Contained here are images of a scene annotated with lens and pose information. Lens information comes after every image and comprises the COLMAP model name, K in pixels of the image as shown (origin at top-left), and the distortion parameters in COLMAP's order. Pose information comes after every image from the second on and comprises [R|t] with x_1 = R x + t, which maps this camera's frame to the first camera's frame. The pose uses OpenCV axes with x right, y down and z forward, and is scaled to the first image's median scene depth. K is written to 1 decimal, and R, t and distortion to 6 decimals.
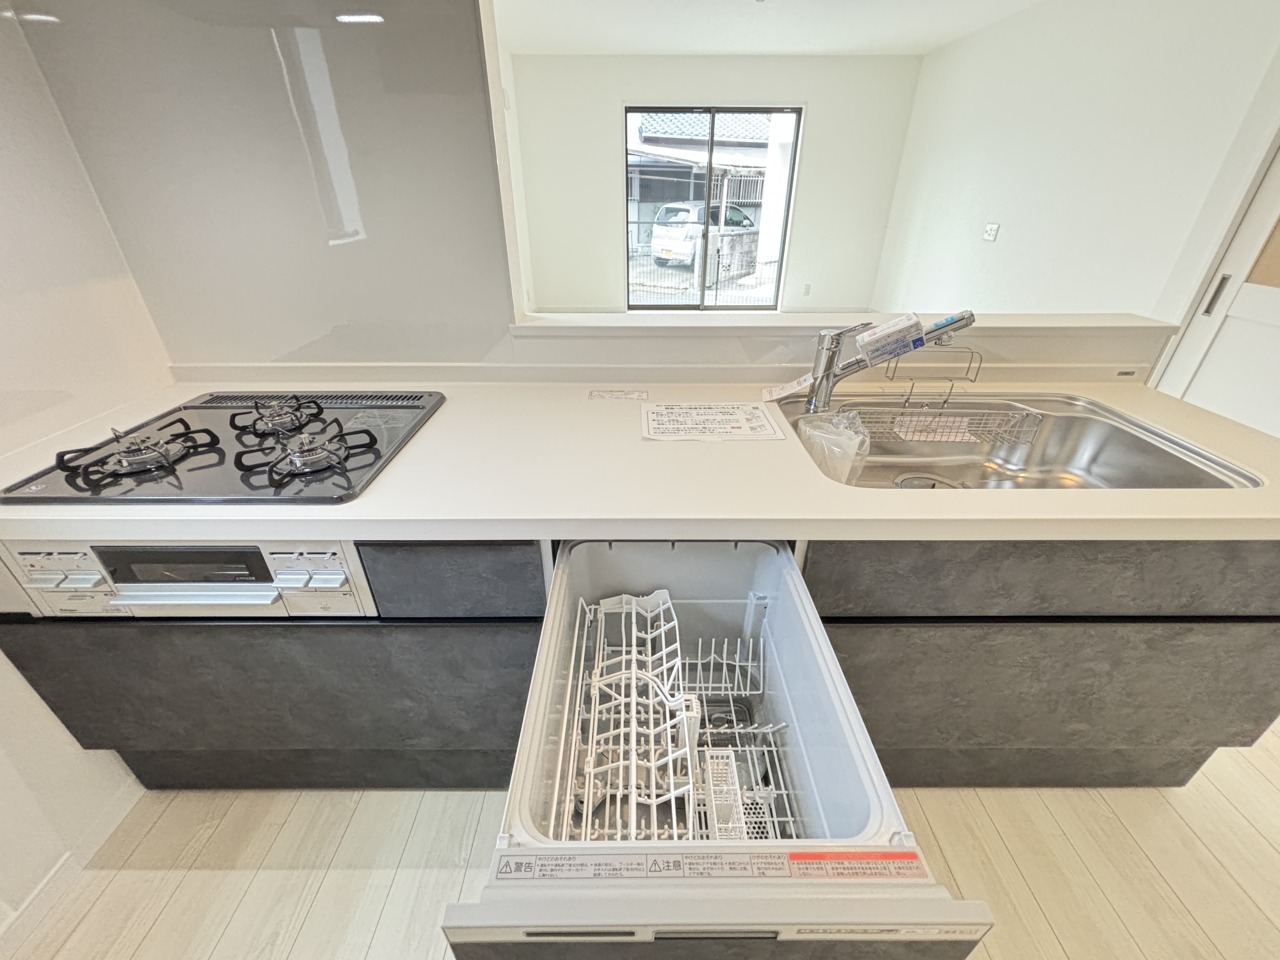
lens RADIAL K [[522.5, 0, 643.5], [0, 522.5, 481.9], [0, 0, 1]] dist [-0.001760, 0.001110]
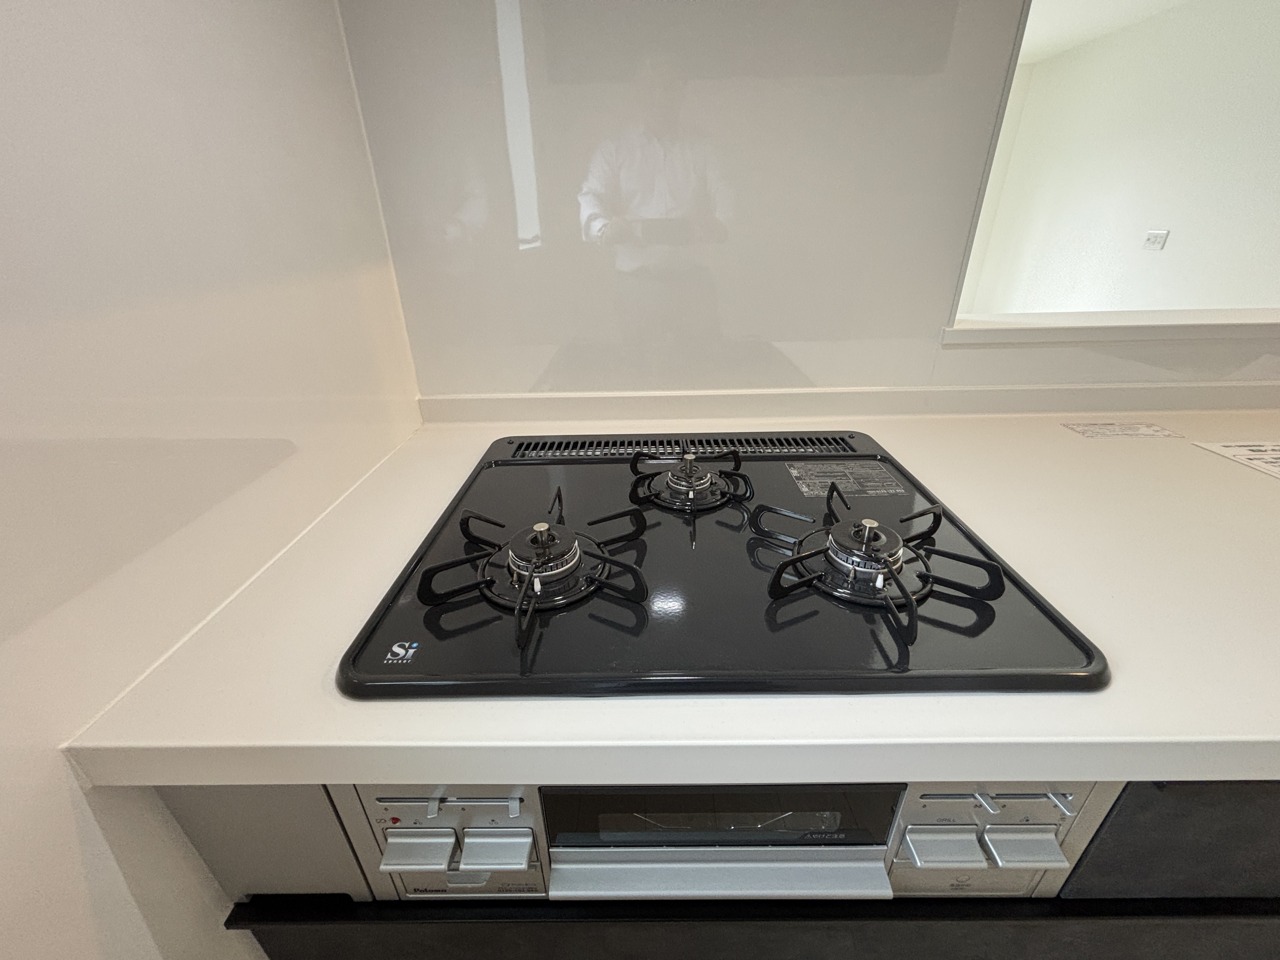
lens RADIAL K [[522.5, 0, 638.3], [0, 522.5, 476.1], [0, 0, 1]] dist [-0.001760, 0.001110]
pose [[0.999720, -0.016567, -0.016873, -0.642419], [0.015424, 0.997715, -0.065772, -0.077659], [0.017924, 0.065493, 0.997692, 0.352937]]
